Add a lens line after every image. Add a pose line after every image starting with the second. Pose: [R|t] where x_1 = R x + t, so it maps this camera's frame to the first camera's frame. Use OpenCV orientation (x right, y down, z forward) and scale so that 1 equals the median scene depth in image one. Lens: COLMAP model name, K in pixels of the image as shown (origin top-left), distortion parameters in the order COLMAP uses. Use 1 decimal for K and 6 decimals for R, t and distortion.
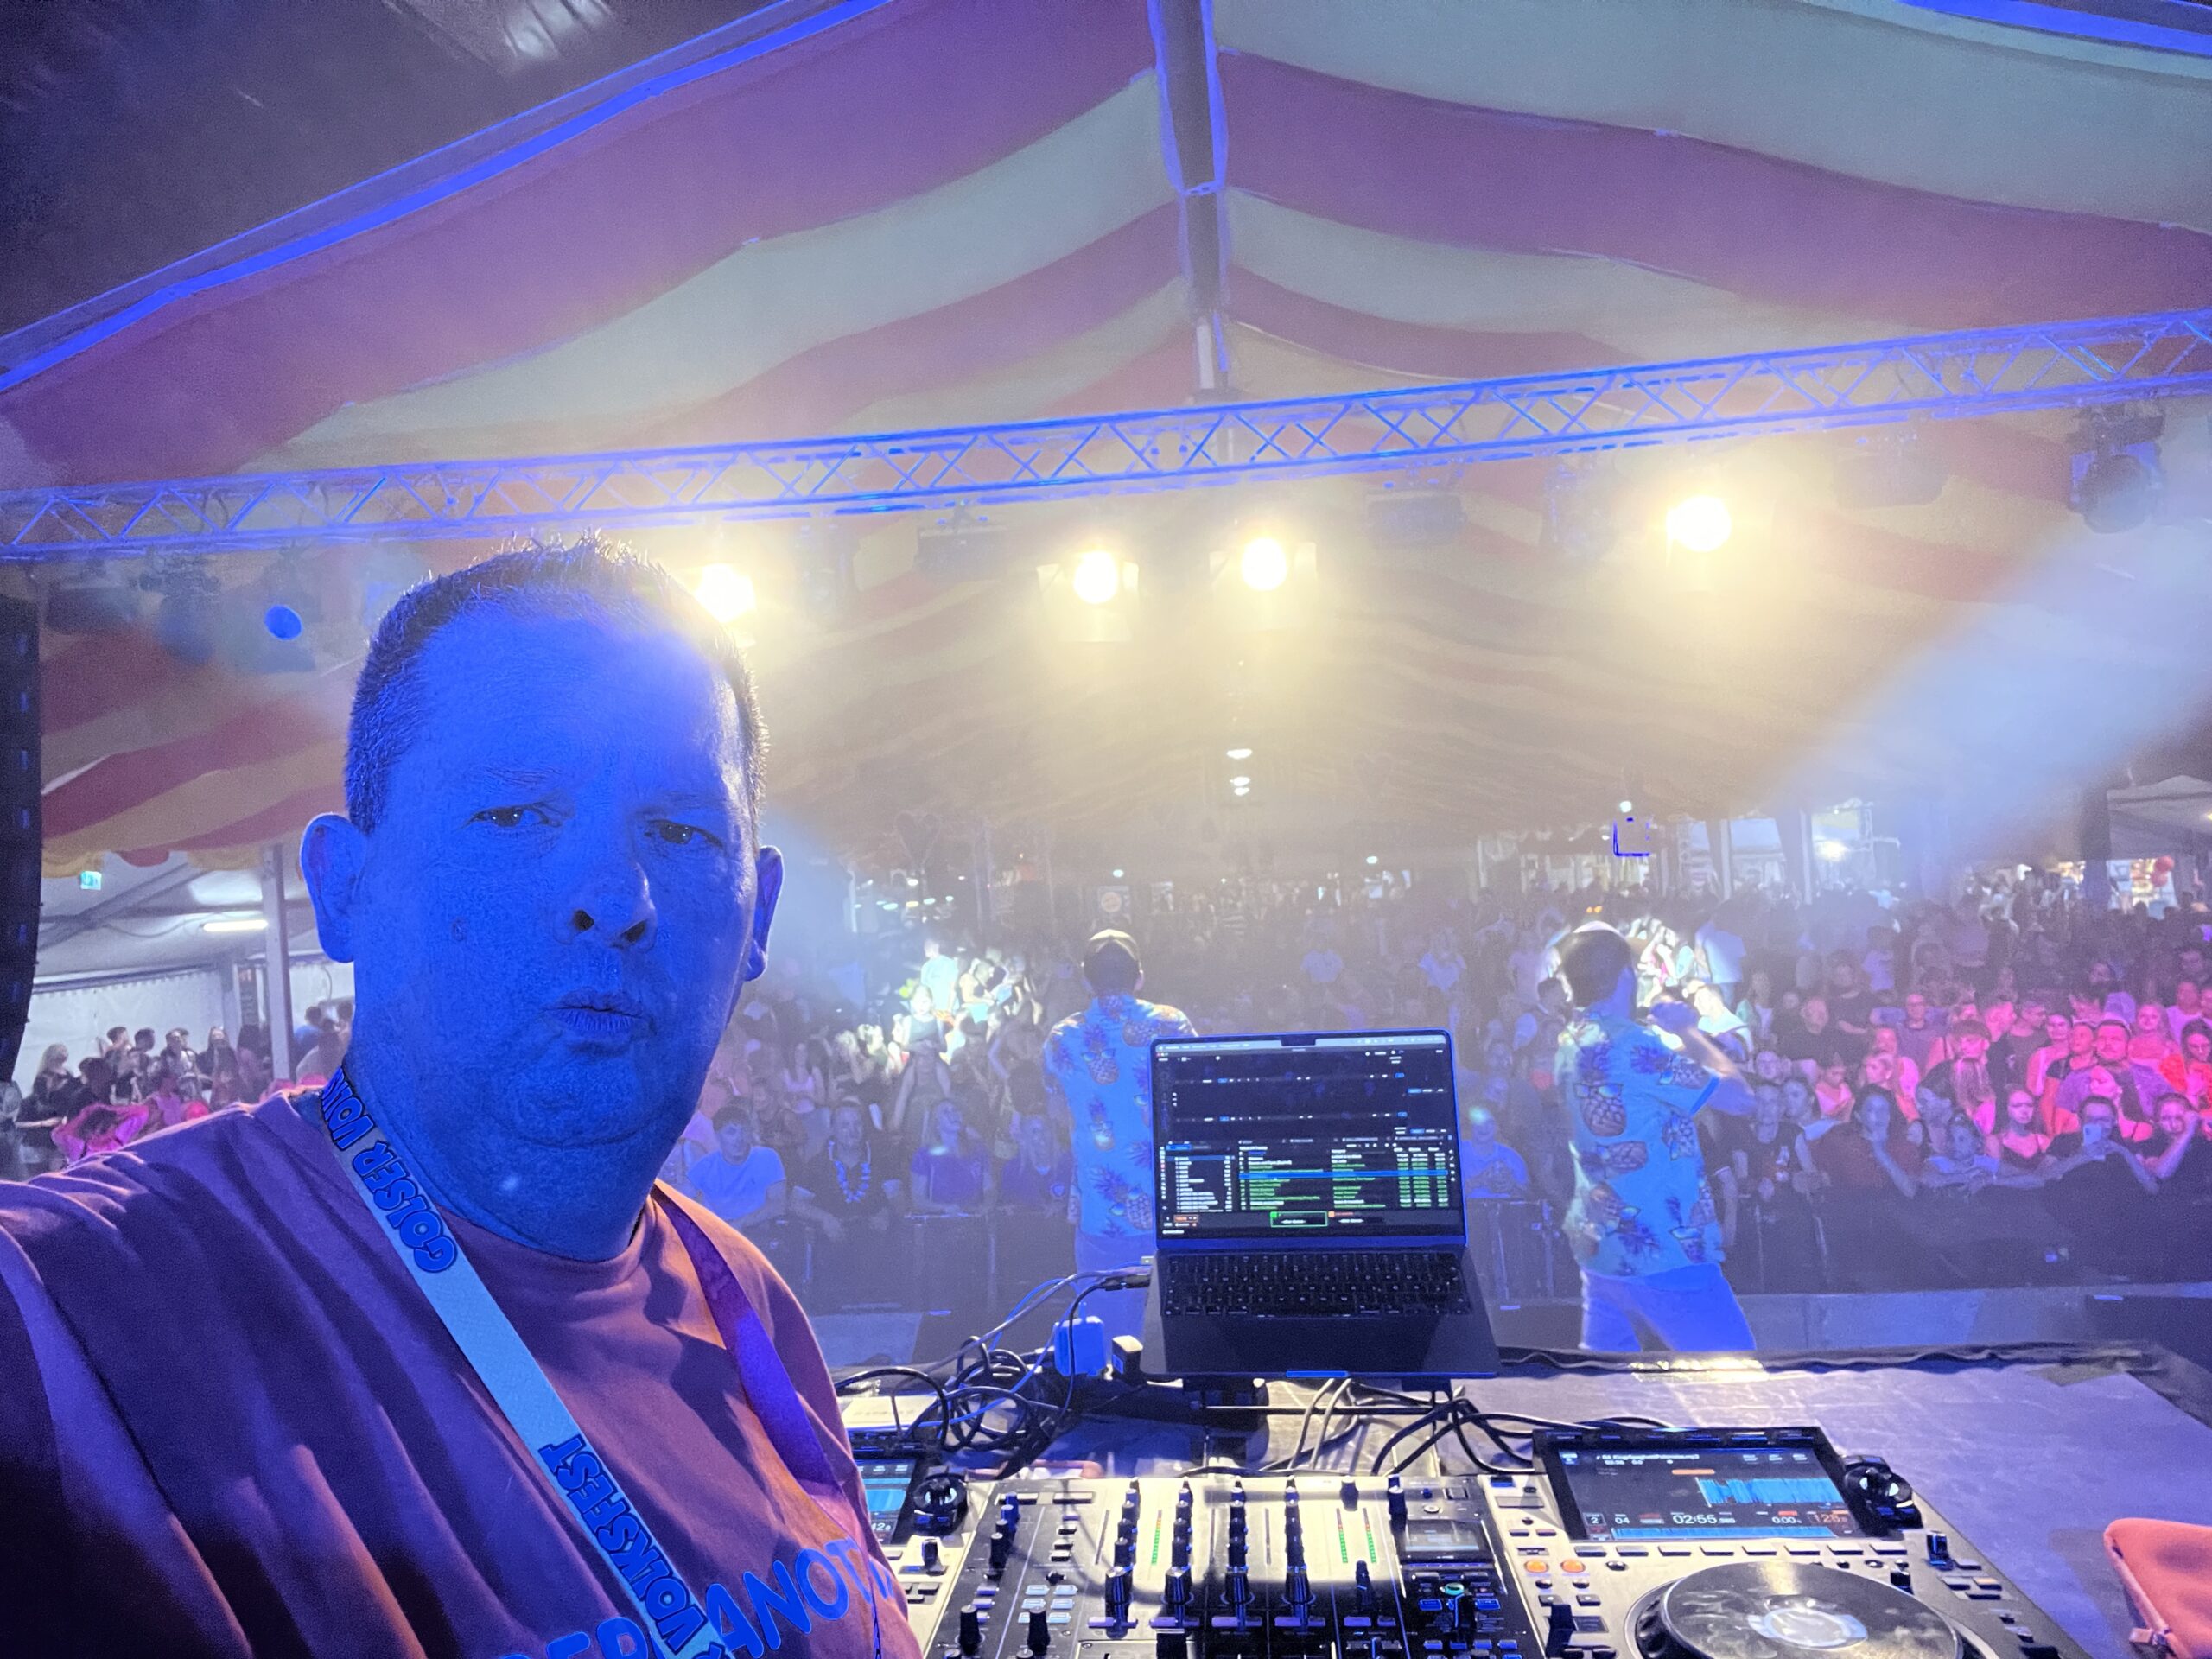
lens RADIAL K [[1542.4, 0, 1078.4], [0, 1542.4, 856.1], [0, 0, 1]] dist [0.046278, -0.035470]
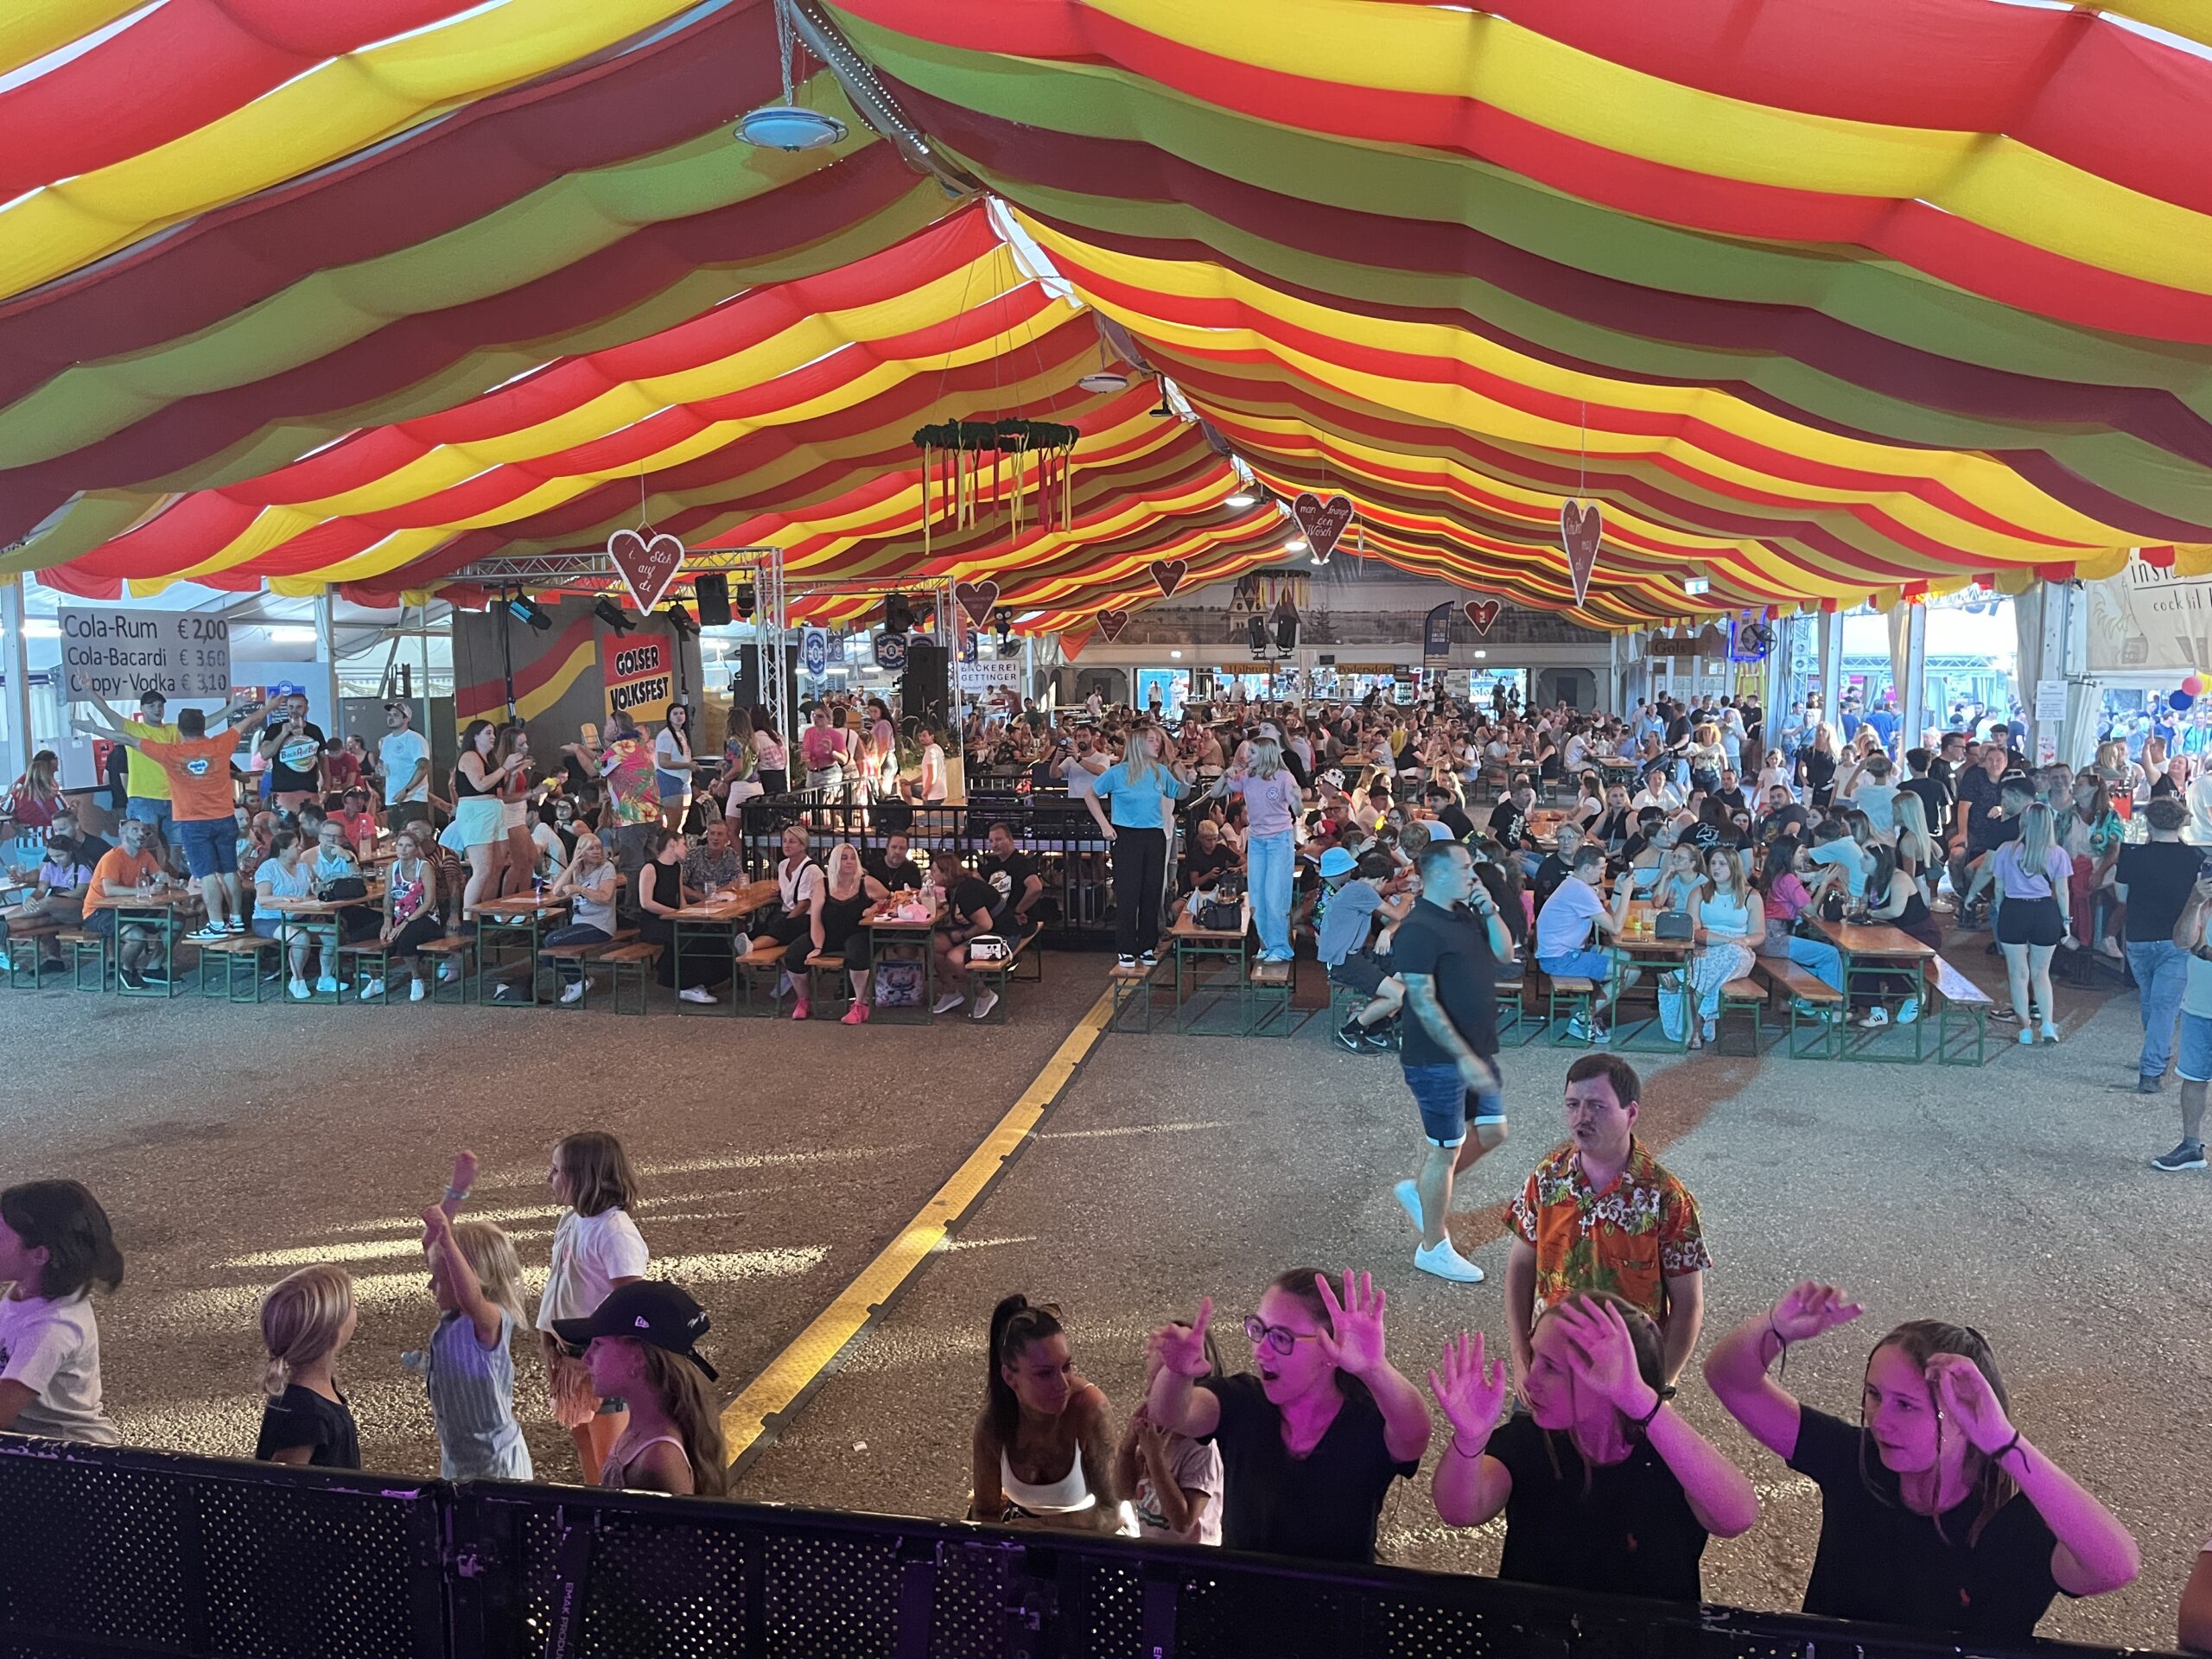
lens RADIAL K [[1672.7, 0, 1103.9], [0, 1672.7, 833.8], [0, 0, 1]] dist [0.061341, -0.084136]
pose [[0.994572, 0.064193, -0.081888, 2.970738], [-0.054260, 0.991502, 0.118232, 0.101086], [0.088782, -0.113147, 0.989604, 3.240584]]
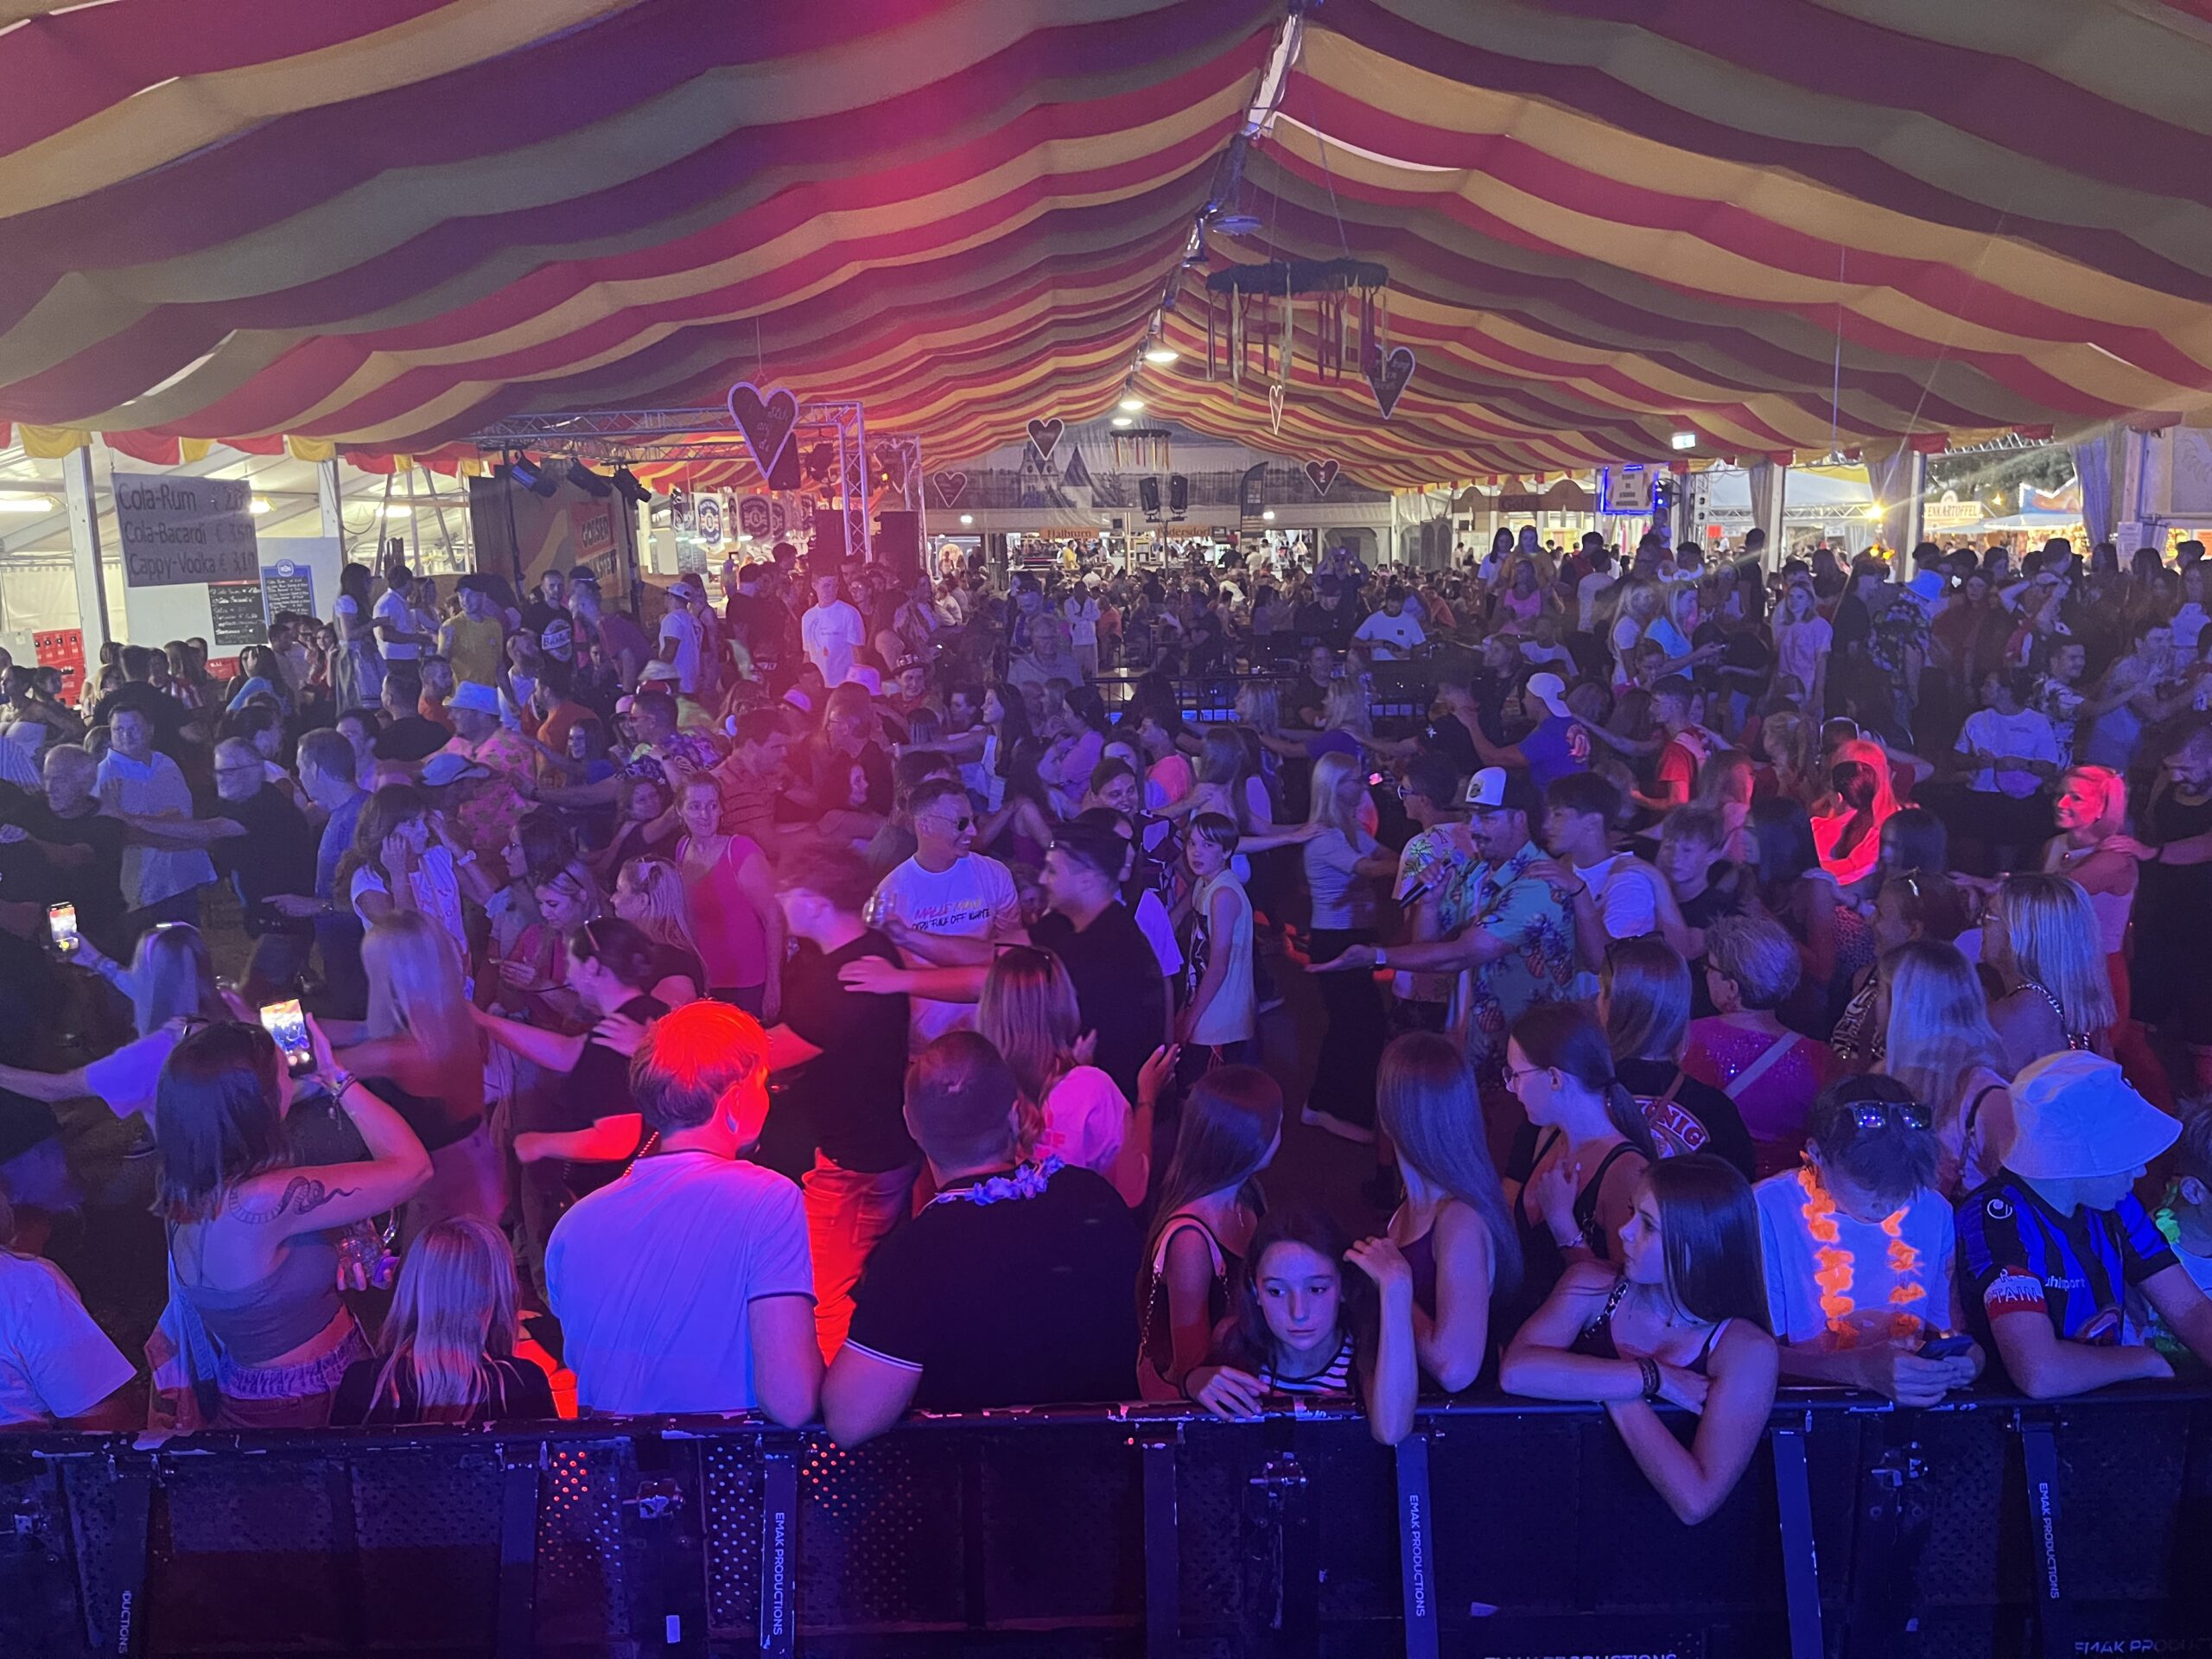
lens RADIAL K [[1672.7, 0, 1108.6], [0, 1672.7, 817.7], [0, 0, 1]] dist [0.061341, -0.084136]
pose [[0.990658, 0.016090, 0.135419, -0.833104], [-0.039982, 0.983646, 0.175618, 0.328714], [-0.130379, -0.179392, 0.975100, 3.695159]]
